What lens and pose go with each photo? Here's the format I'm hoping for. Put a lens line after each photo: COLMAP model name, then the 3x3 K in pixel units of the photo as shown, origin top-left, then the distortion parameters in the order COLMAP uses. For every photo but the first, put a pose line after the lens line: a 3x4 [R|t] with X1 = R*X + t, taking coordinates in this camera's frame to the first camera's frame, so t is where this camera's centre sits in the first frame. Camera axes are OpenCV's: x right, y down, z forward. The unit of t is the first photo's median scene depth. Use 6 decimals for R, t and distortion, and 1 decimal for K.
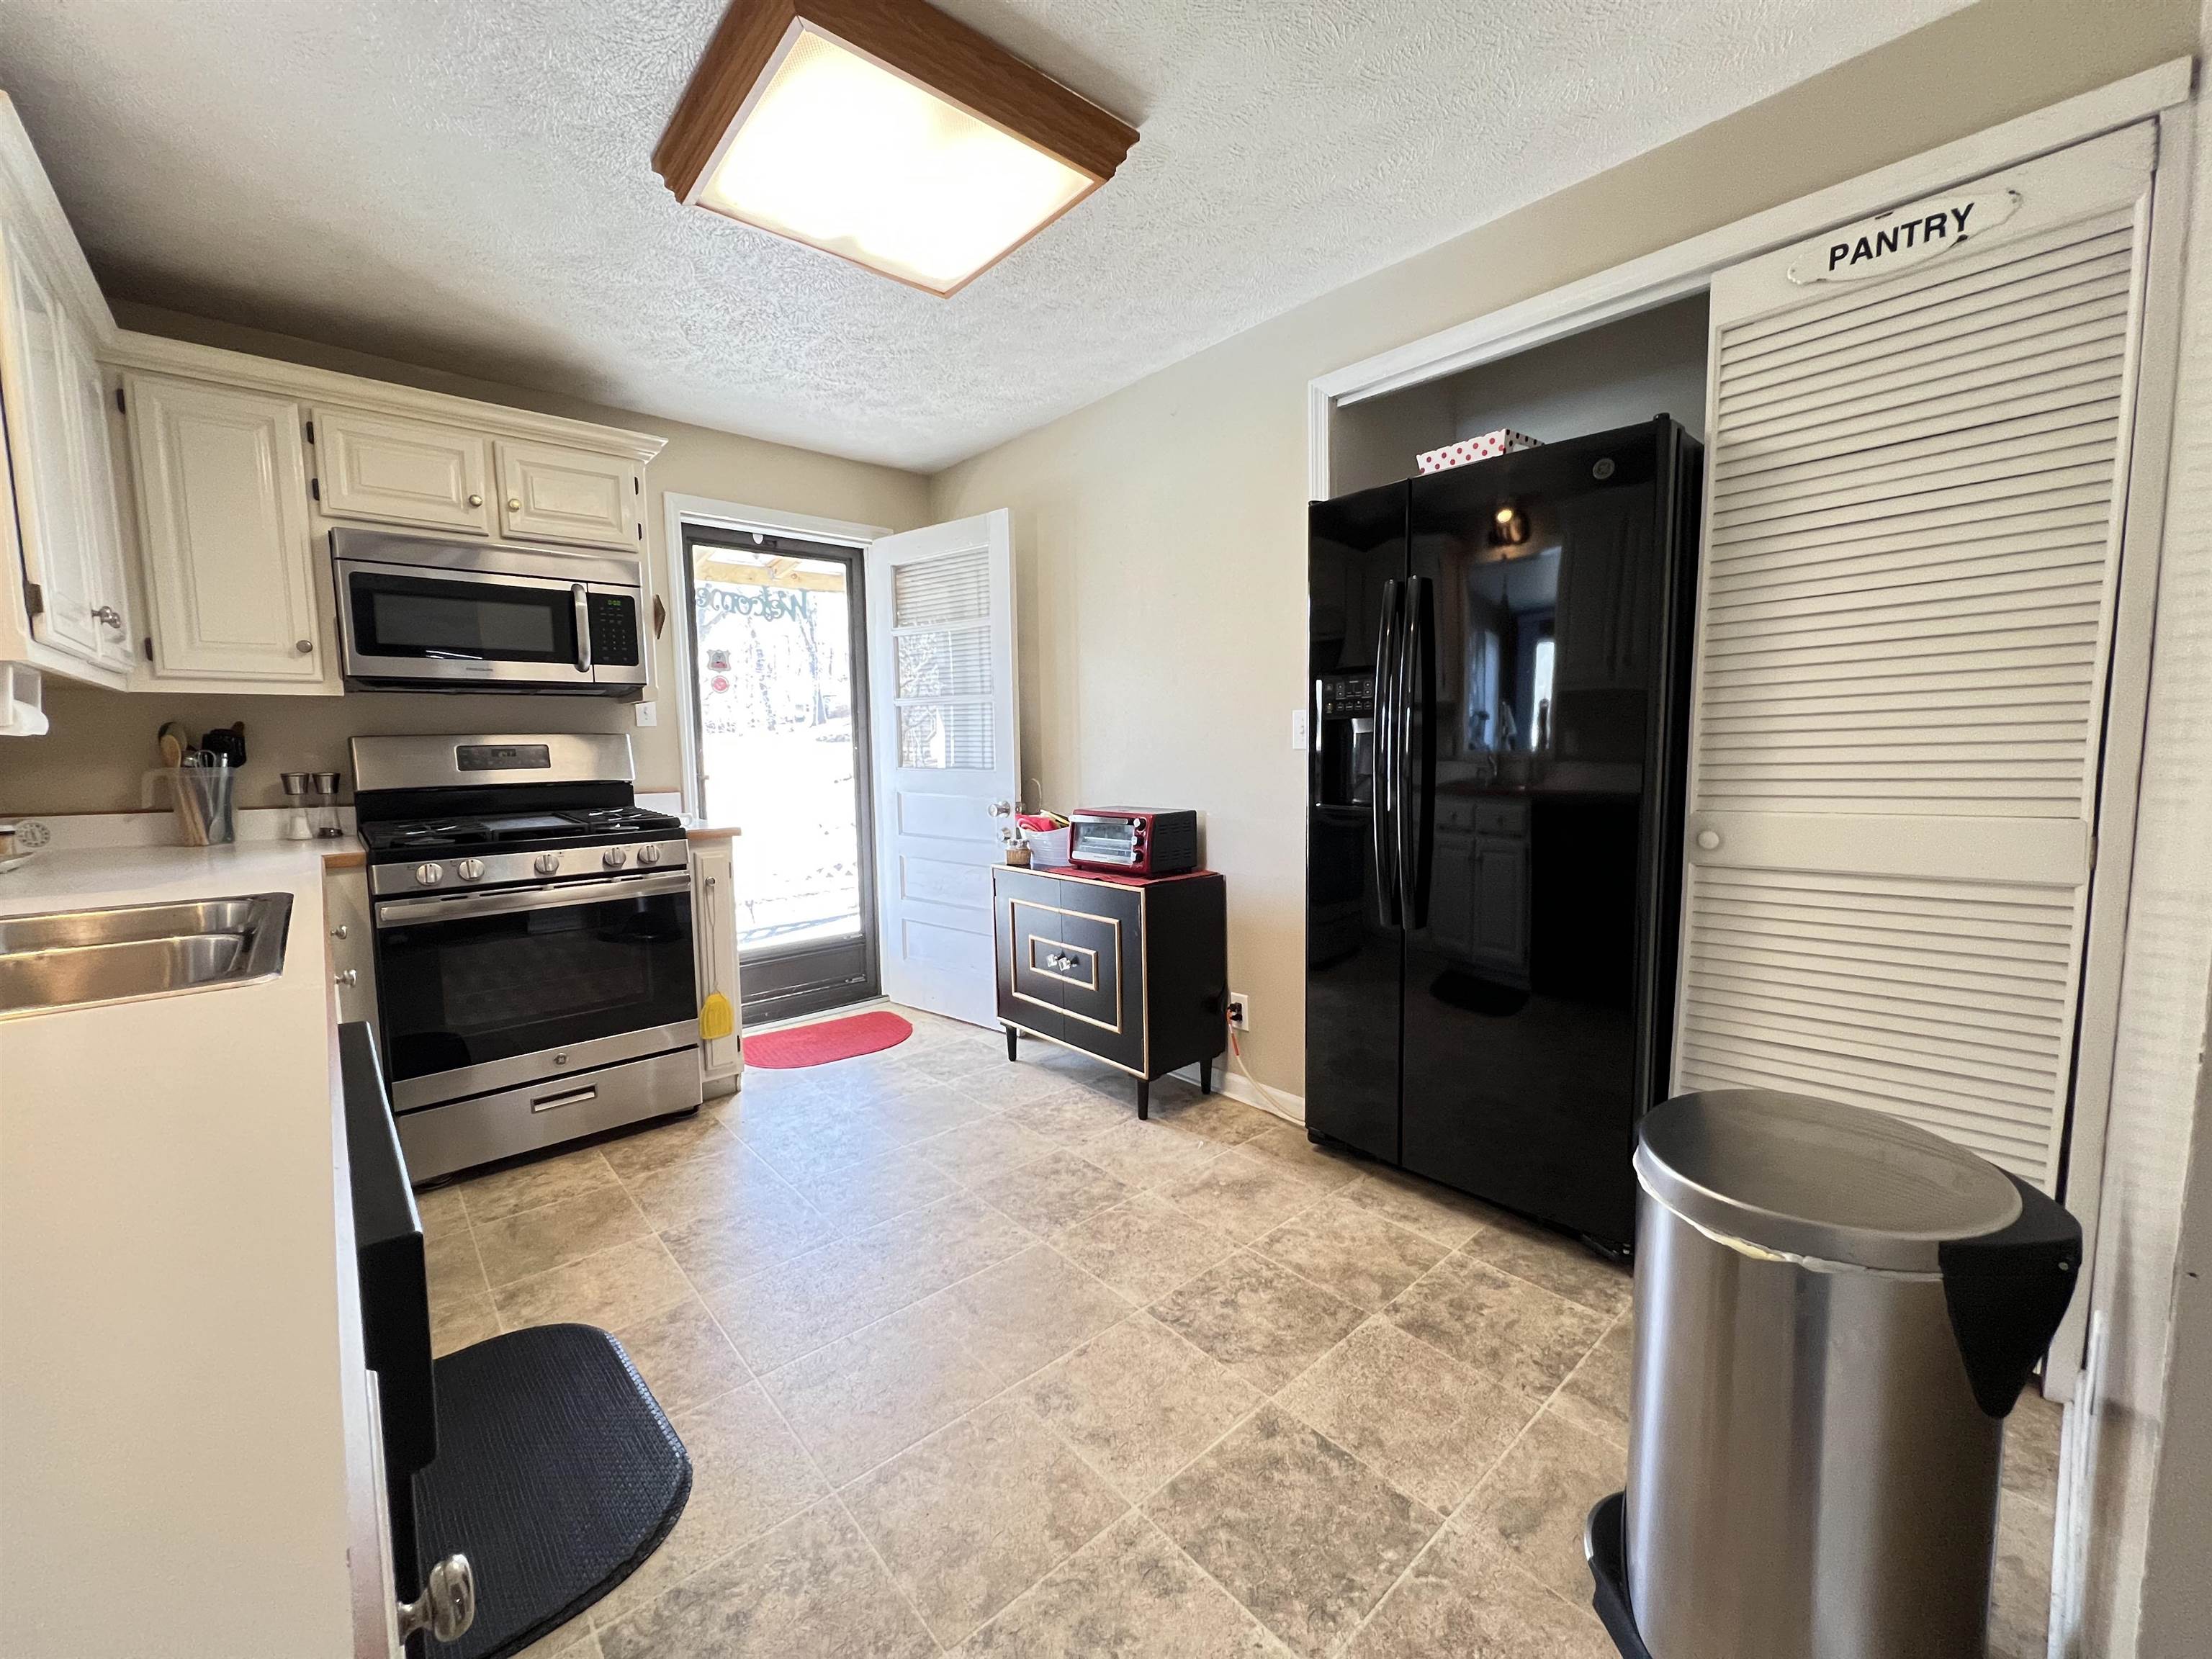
lens RADIAL K [[883.1, 0, 1097.0], [0, 883.1, 826.2], [0, 0, 1]] dist [-0.001545, 0.000298]
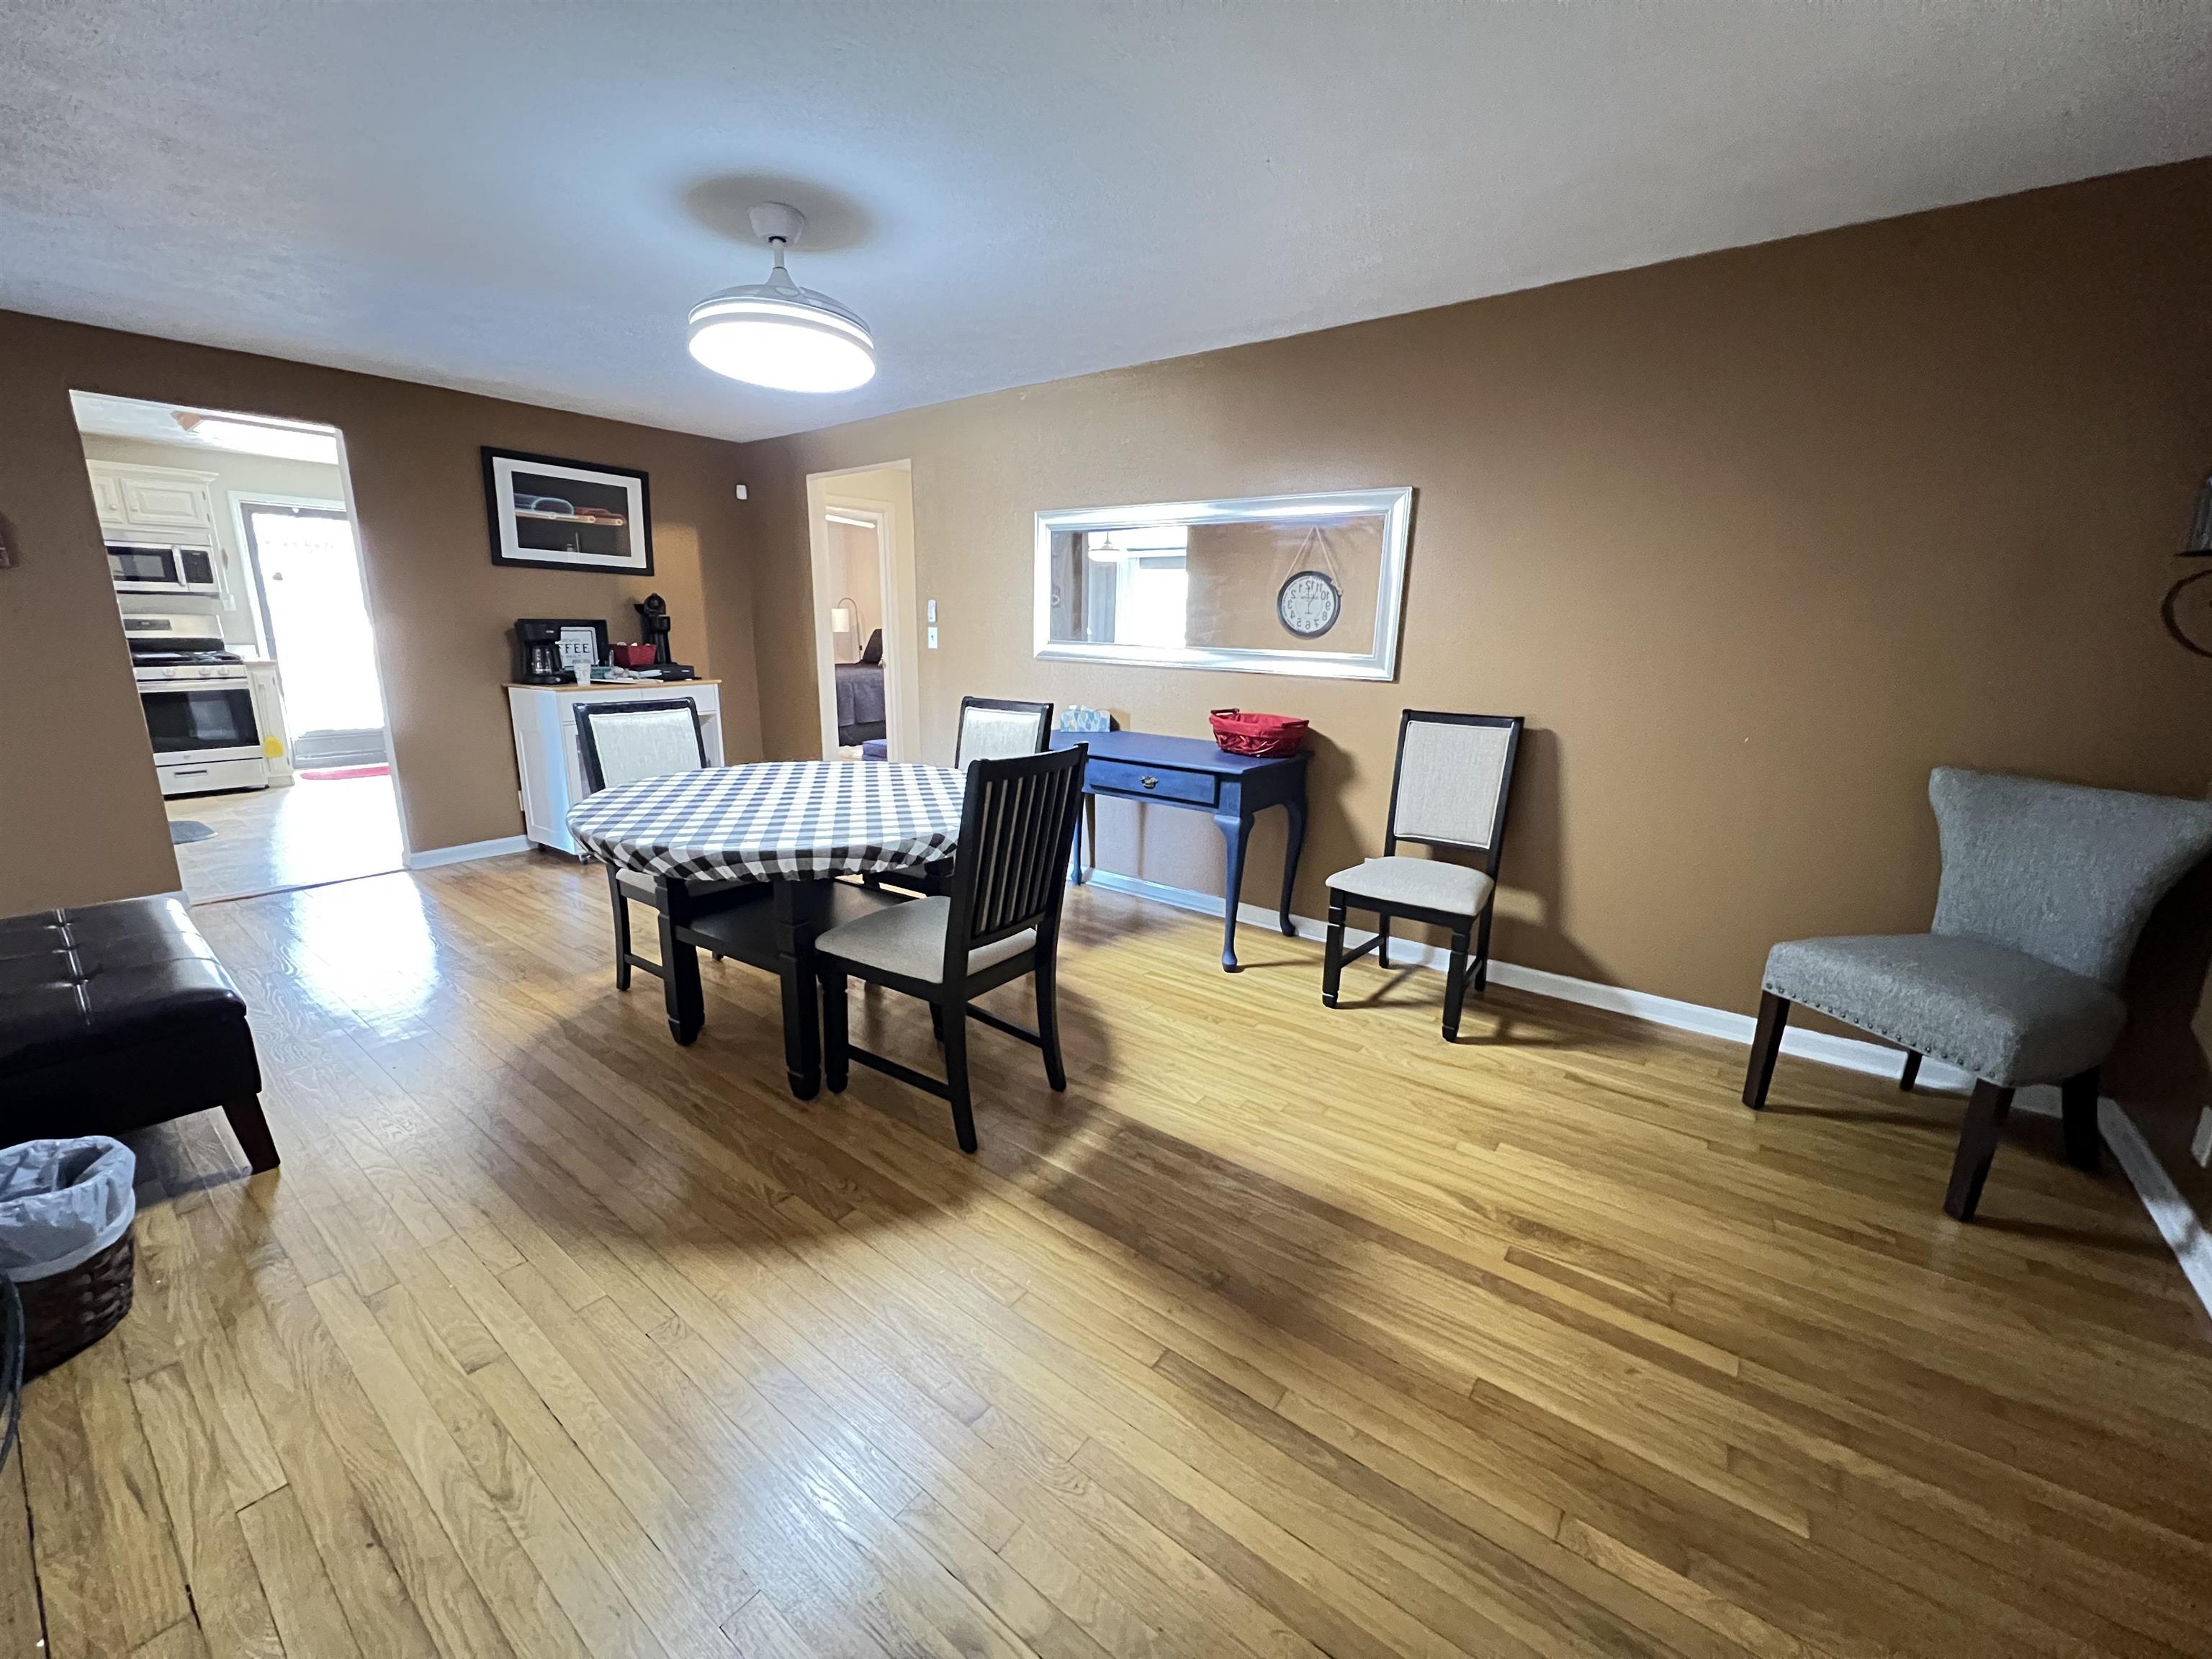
lens RADIAL K [[883.1, 0, 1097.0], [0, 883.1, 826.2], [0, 0, 1]] dist [-0.001545, 0.000298]
pose [[0.979939, -0.009170, 0.199087, 1.255219], [-0.017488, 0.991132, 0.131729, 0.090608], [-0.198529, -0.132568, 0.971088, -1.728935]]
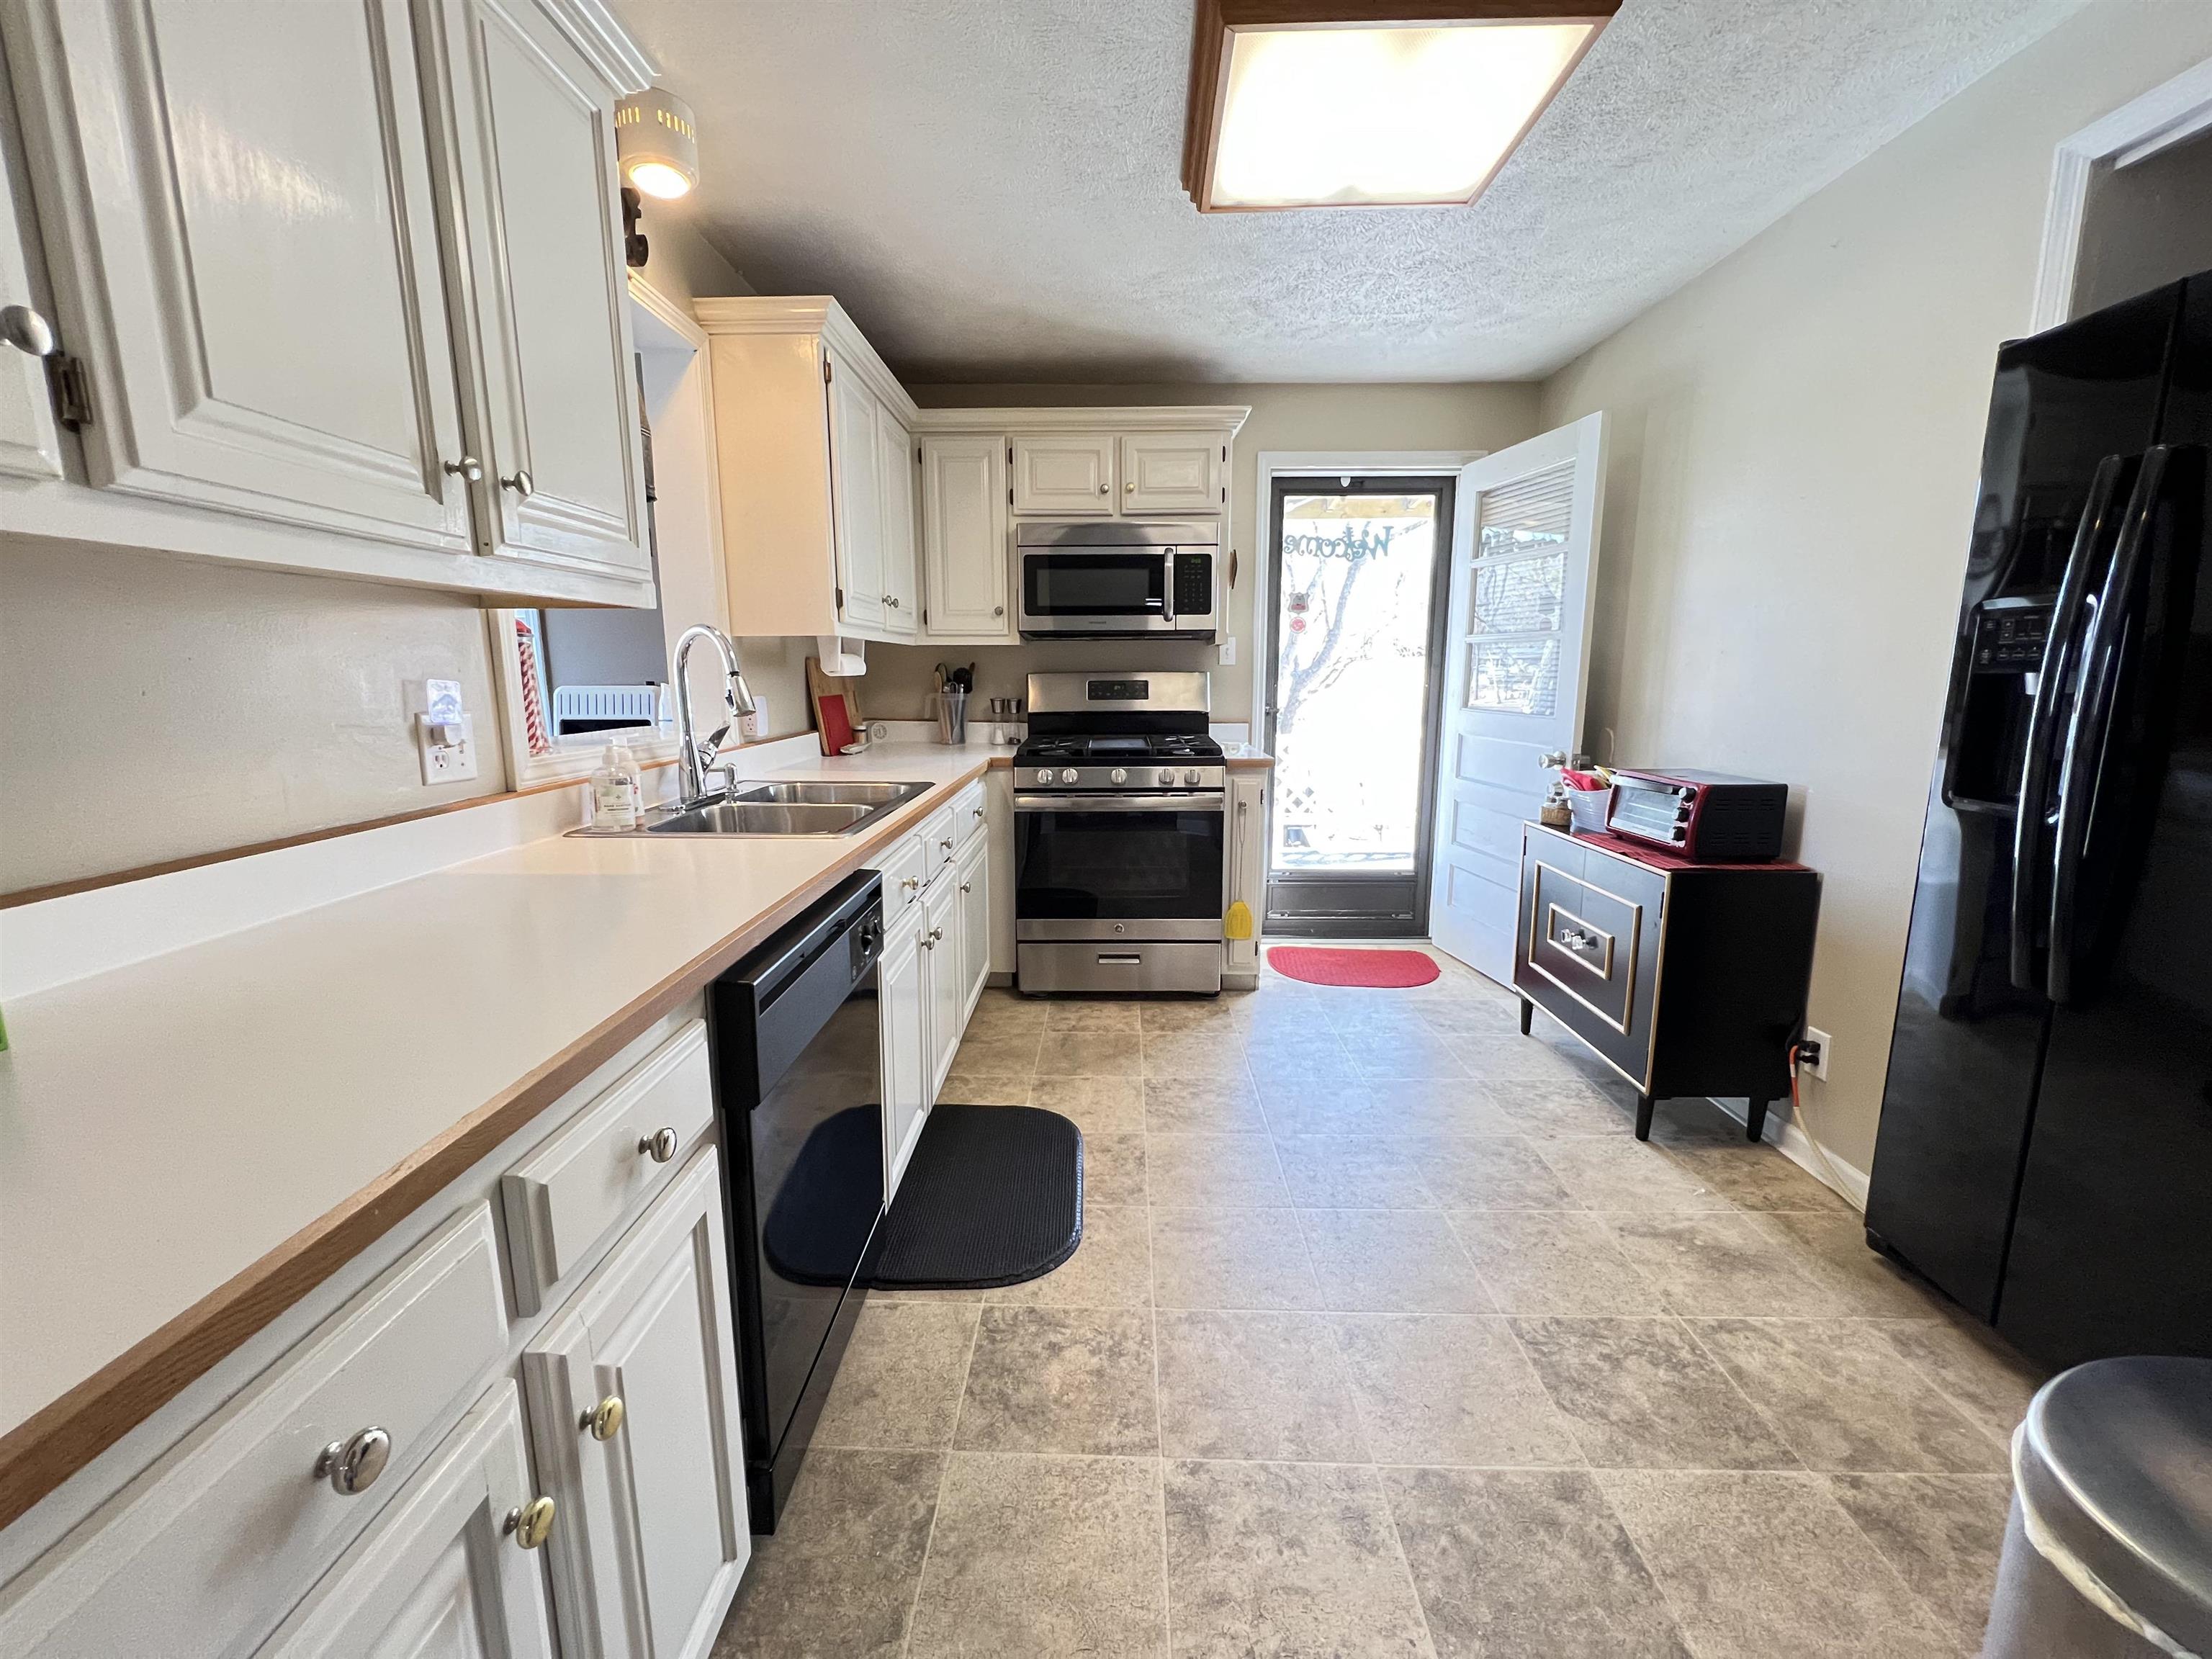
lens RADIAL K [[883.1, 0, 1097.0], [0, 883.1, 826.2], [0, 0, 1]] dist [-0.001545, 0.000298]
pose [[0.735712, 0.129743, -0.664752, 0.198708], [-0.072951, 0.990951, 0.112671, -0.026272], [0.673355, -0.034400, 0.738519, 0.028381]]
